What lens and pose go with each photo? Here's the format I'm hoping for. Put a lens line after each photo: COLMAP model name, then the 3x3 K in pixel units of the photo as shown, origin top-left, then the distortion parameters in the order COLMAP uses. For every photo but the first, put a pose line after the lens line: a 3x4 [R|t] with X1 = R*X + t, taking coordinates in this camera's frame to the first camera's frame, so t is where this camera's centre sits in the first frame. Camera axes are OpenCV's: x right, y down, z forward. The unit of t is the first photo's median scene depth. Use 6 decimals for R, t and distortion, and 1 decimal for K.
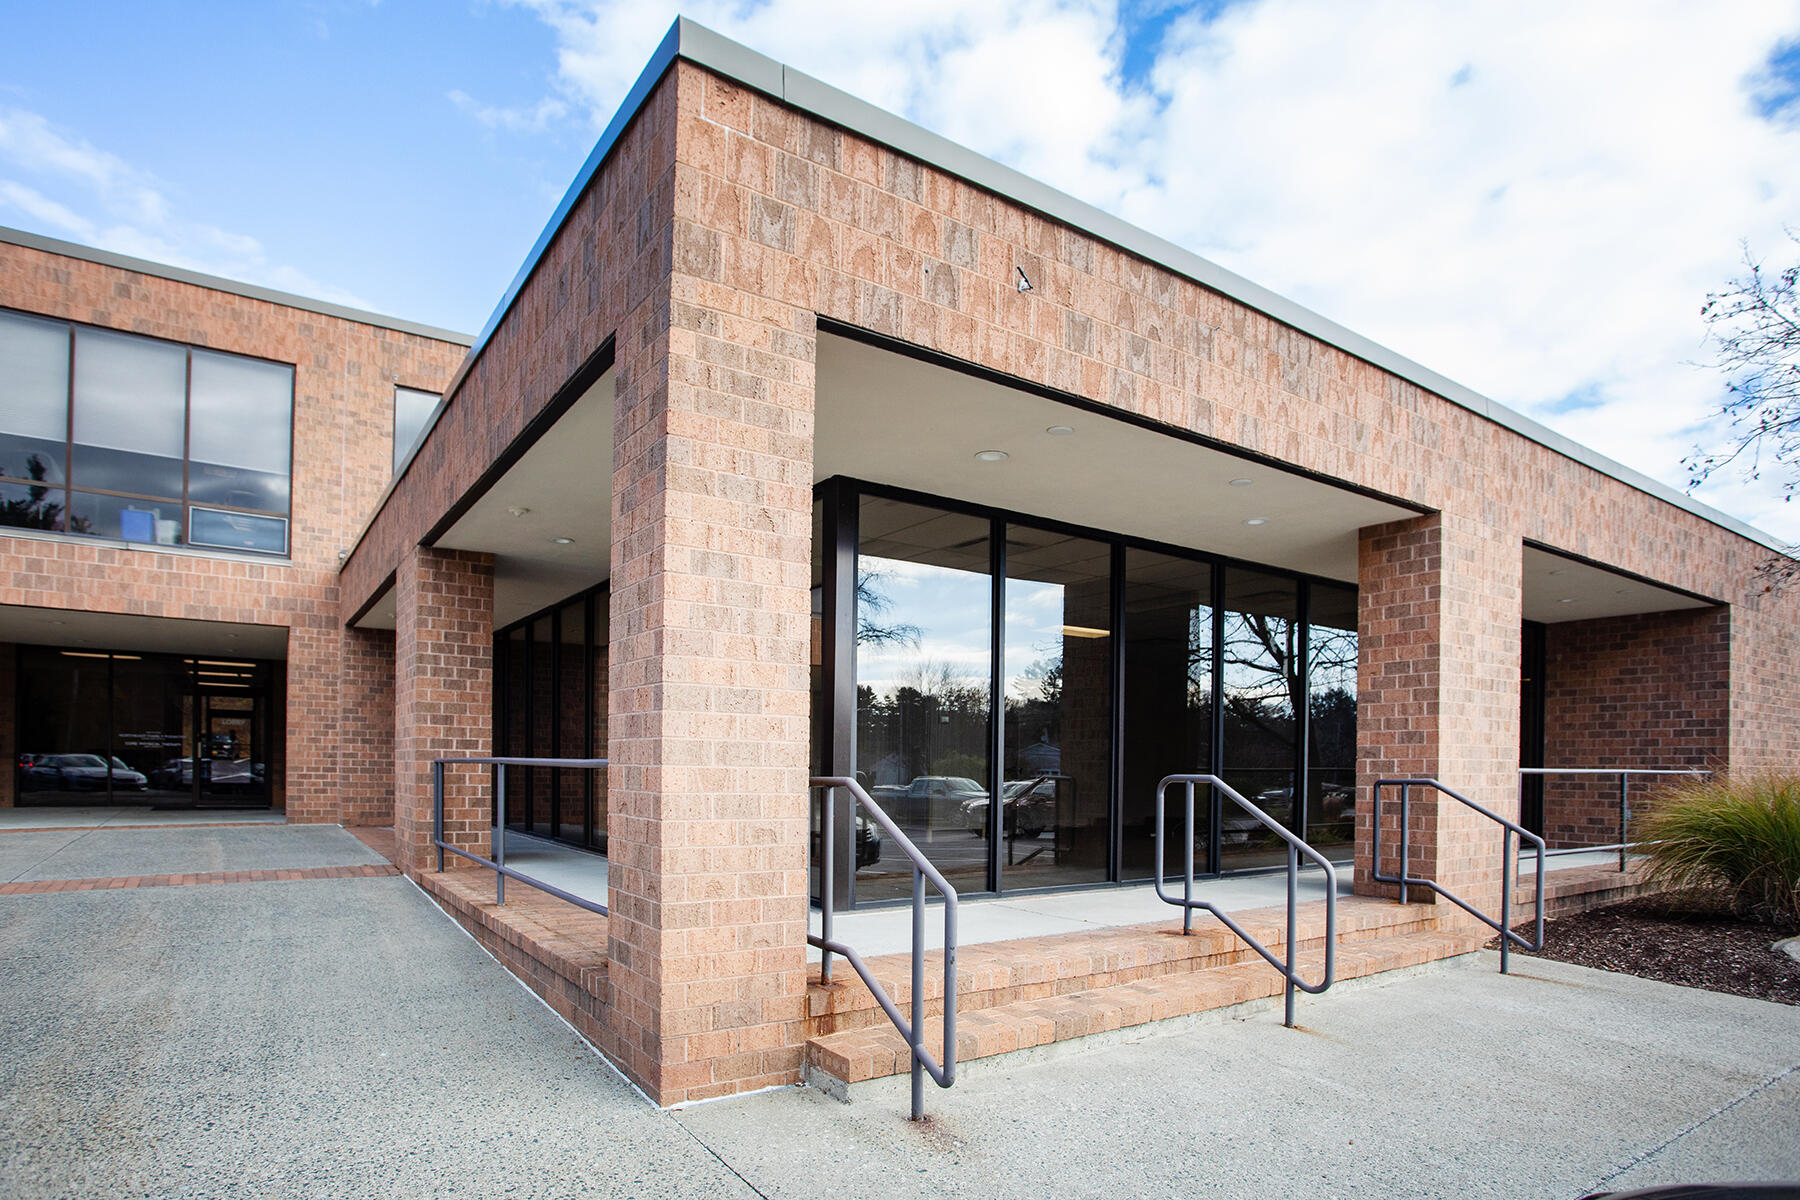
lens RADIAL K [[960.5, 0, 854.7], [0, 960.5, 752.4], [0, 0, 1]] dist [-0.006385, -0.000603]
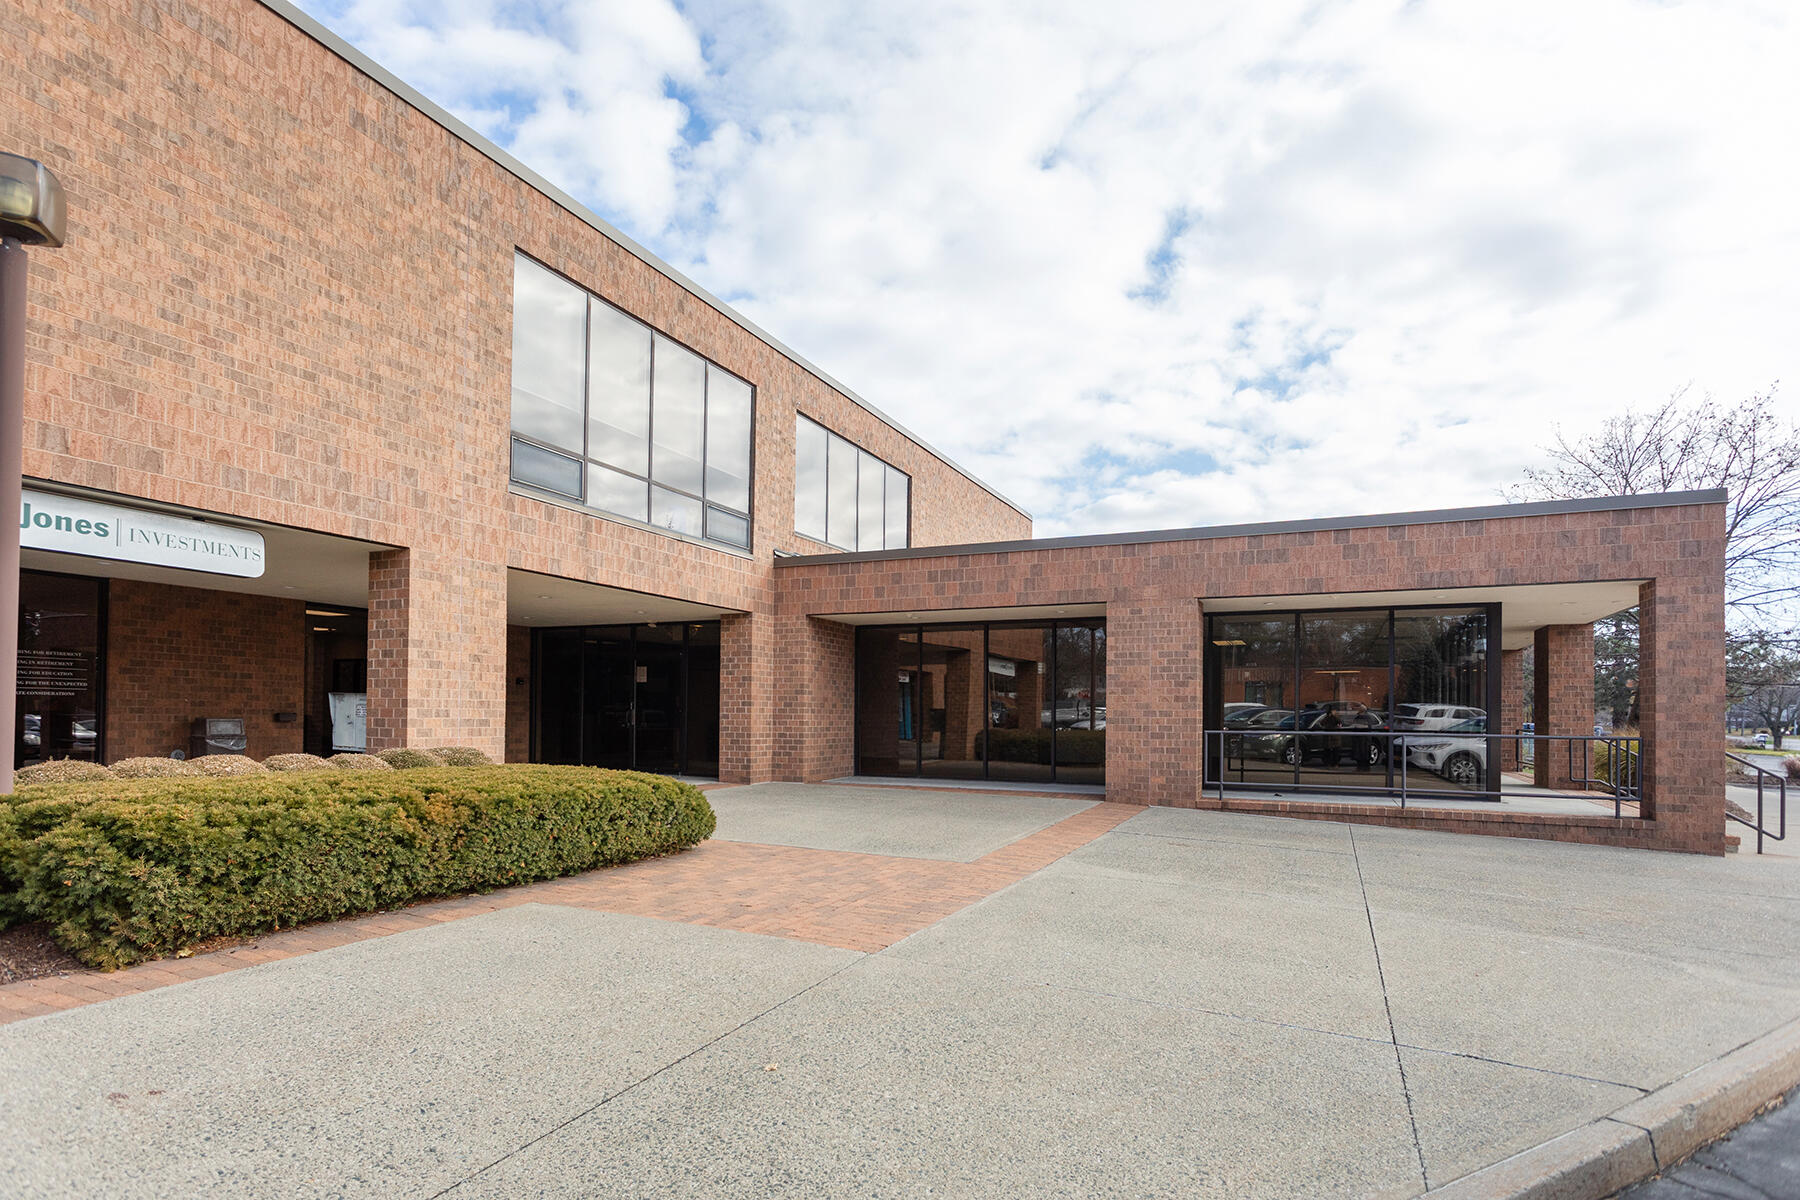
lens RADIAL K [[892.0, 0, 875.6], [0, 892.0, 704.0], [0, 0, 1]] dist [-0.011955, 0.003473]
pose [[0.861832, -0.000361, 0.507194, -1.014266], [-0.003935, 0.999965, 0.007398, -0.029475], [-0.507179, -0.008372, 0.861800, -0.004702]]
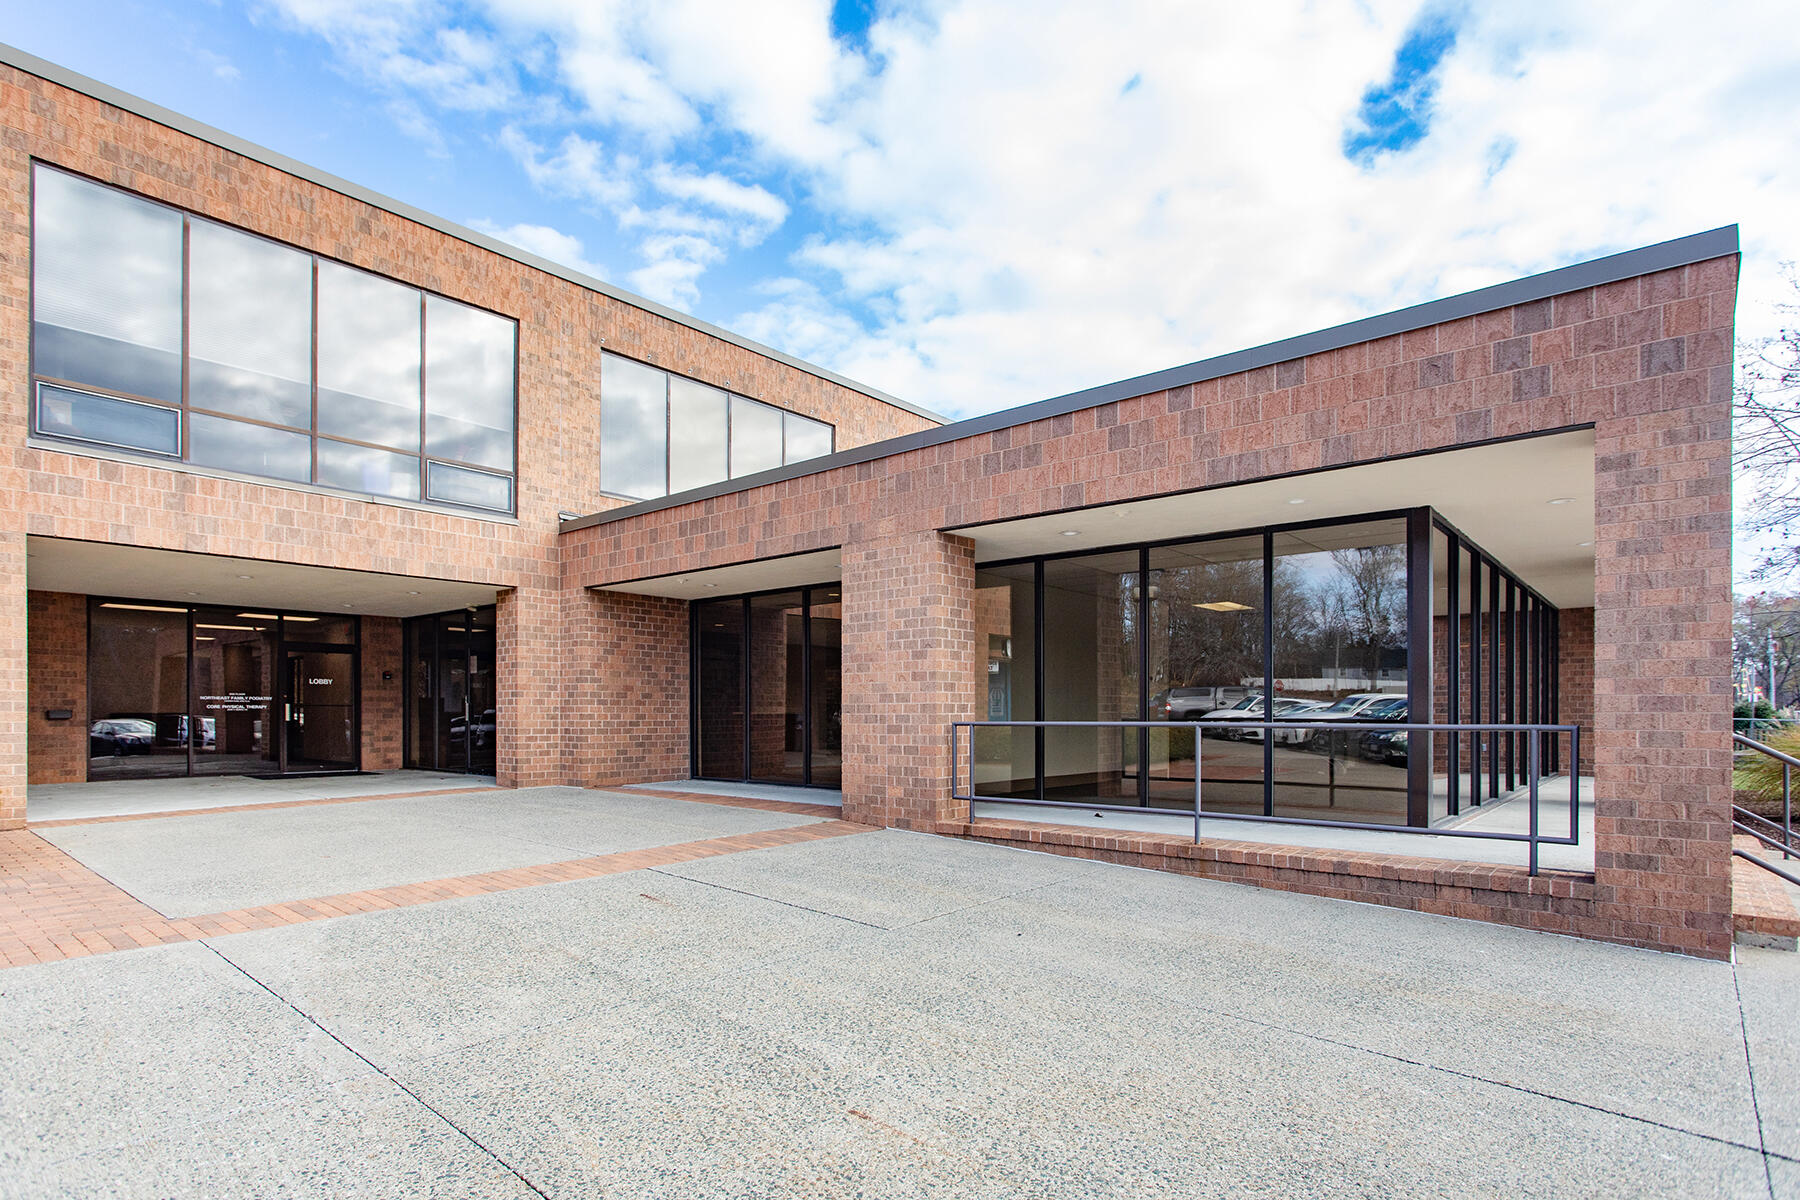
lens RADIAL K [[892.0, 0, 889.1], [0, 892.0, 711.7], [0, 0, 1]] dist [-0.011955, 0.003473]
pose [[0.960807, -0.014758, 0.276827, -0.481223], [0.010586, 0.999807, 0.016562, -0.014388], [-0.277017, -0.012983, 0.960777, 0.013847]]
